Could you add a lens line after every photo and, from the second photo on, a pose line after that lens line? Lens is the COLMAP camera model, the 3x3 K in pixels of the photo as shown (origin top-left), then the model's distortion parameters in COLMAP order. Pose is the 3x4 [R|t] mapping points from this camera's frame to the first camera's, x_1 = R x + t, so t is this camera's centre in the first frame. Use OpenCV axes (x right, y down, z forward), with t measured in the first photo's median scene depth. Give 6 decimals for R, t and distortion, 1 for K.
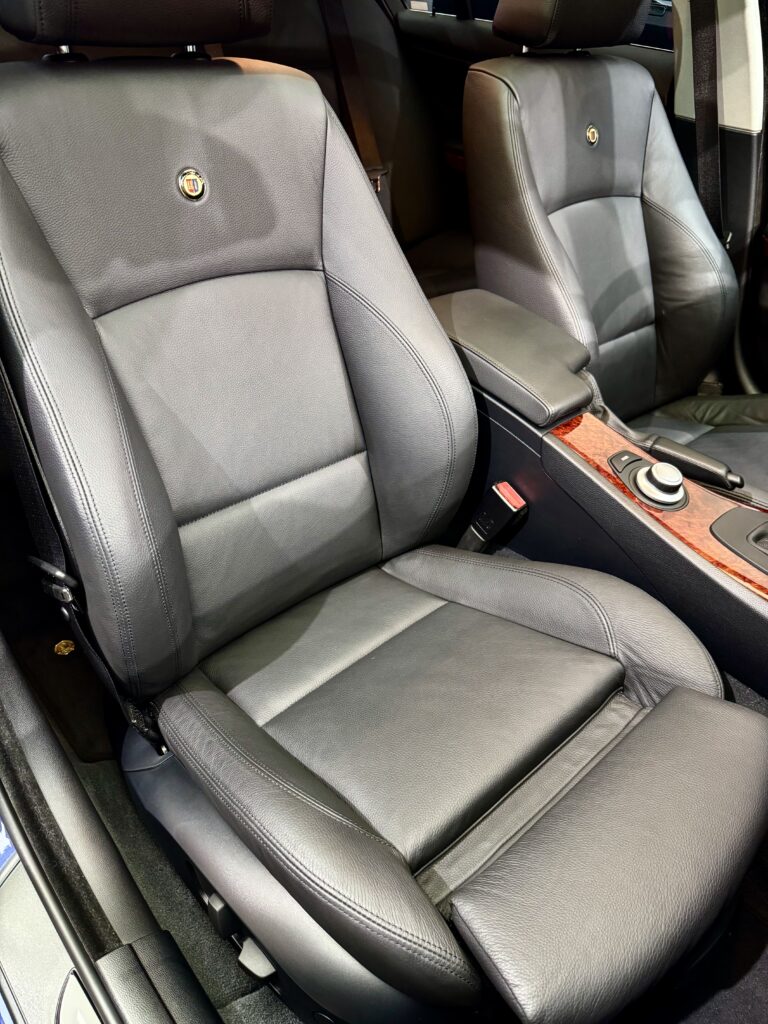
lens RADIAL K [[732.9, 0, 384.0], [0, 732.9, 512.0], [0, 0, 1]] dist [0.029391, -0.058082]
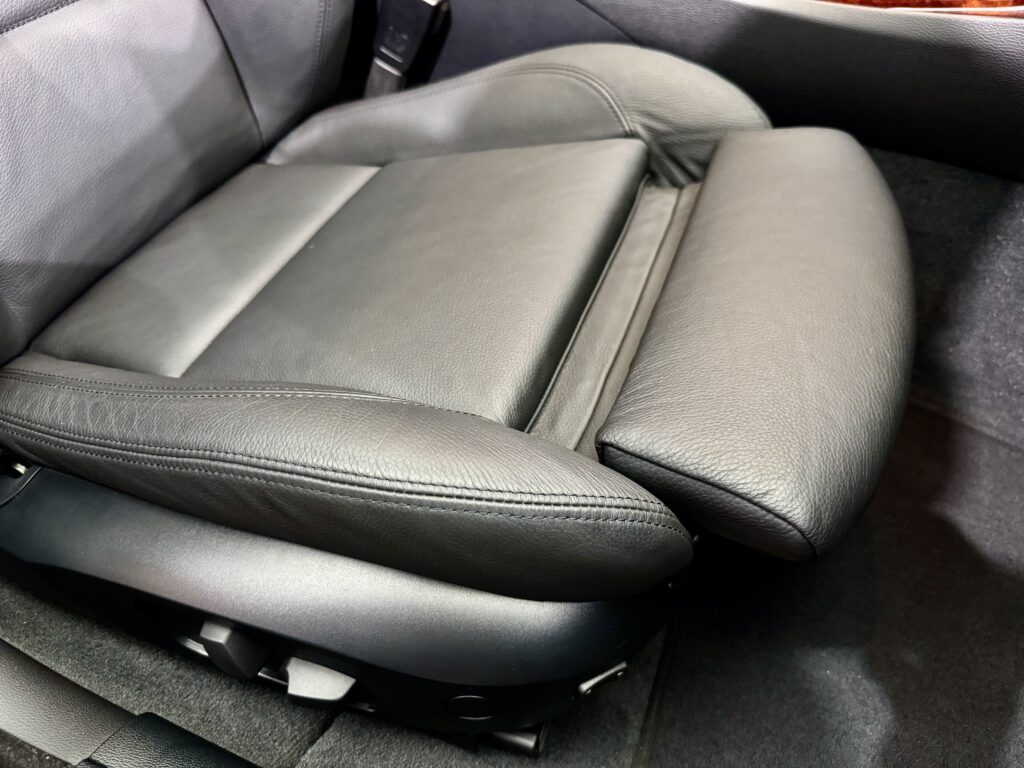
lens RADIAL K [[732.9, 0, 512.0], [0, 732.9, 384.0], [0, 0, 1]] dist [0.029391, -0.058082]
pose [[0.888895, -0.338007, 0.309221, -0.135290], [0.273474, 0.933042, 0.233762, 0.279698], [-0.367529, -0.123226, 0.921812, 0.406099]]
